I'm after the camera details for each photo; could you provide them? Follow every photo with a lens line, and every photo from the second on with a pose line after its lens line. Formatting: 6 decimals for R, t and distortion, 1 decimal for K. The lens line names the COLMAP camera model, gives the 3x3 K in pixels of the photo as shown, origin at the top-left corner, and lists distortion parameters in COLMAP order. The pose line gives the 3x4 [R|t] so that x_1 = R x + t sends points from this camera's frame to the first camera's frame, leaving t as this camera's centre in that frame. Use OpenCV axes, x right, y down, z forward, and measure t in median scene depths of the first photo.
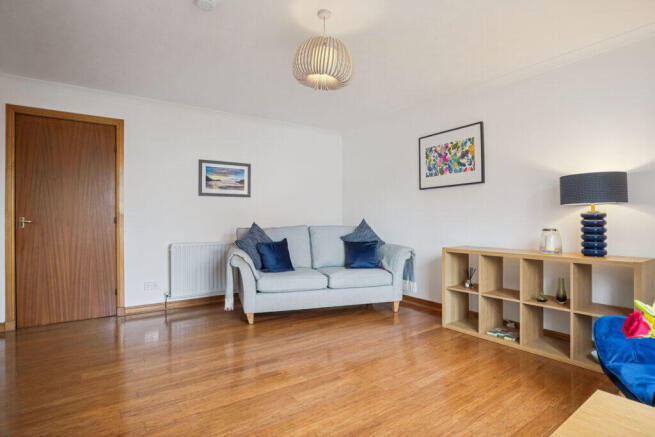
lens RADIAL K [[349.6, 0, 326.5], [0, 349.6, 214.4], [0, 0, 1]] dist [-0.016368, -0.000253]
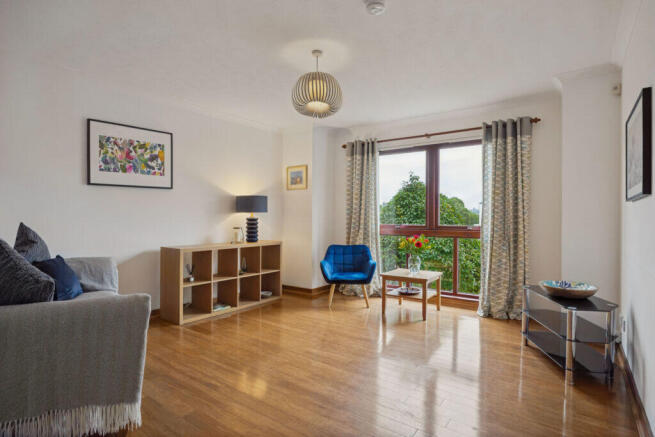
lens RADIAL K [[349.6, 0, 328.5], [0, 349.6, 219.2], [0, 0, 1]] dist [-0.016368, -0.000253]
pose [[-0.305182, -0.007878, 0.952261, -0.725047], [-0.017933, 0.999836, 0.002524, -0.005018], [-0.952125, -0.016306, -0.305273, 0.816994]]
